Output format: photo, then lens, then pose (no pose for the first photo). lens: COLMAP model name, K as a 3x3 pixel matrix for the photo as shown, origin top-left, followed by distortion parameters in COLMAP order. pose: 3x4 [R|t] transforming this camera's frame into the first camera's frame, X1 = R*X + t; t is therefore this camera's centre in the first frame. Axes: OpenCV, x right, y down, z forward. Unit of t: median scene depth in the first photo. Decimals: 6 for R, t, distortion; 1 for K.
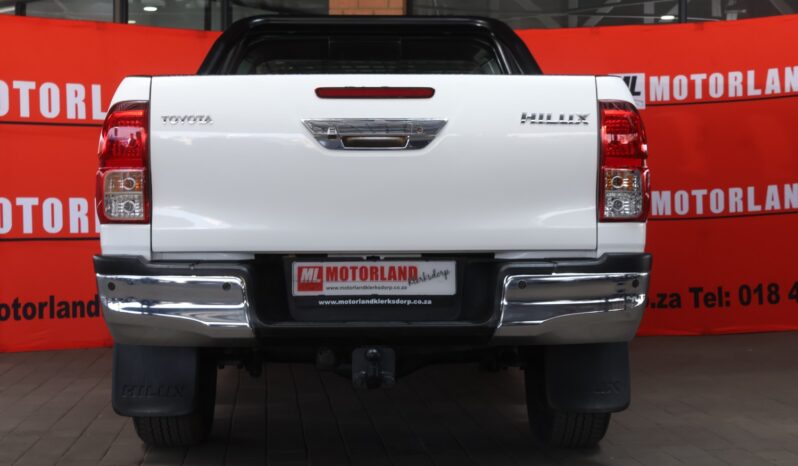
lens RADIAL K [[1320.8, 0, 399.0], [0, 1320.8, 233.0], [0, 0, 1]] dist [-0.013941, 0.027375]
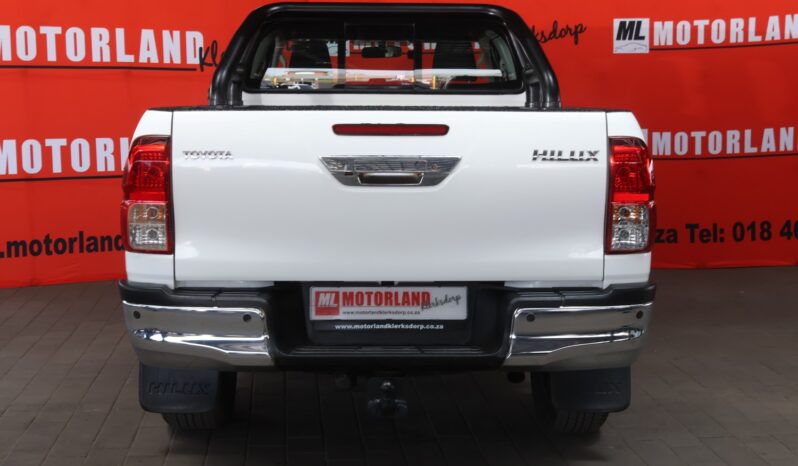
lens RADIAL K [[1242.2, 0, 399.0], [0, 1242.2, 233.0], [0, 0, 1]] dist [-0.019367, 0.000152]
pose [[0.999942, 0.008377, -0.006700, -0.003872], [-0.007603, 0.994099, 0.108213, -0.110137], [0.007567, -0.108155, 0.994105, 0.027832]]
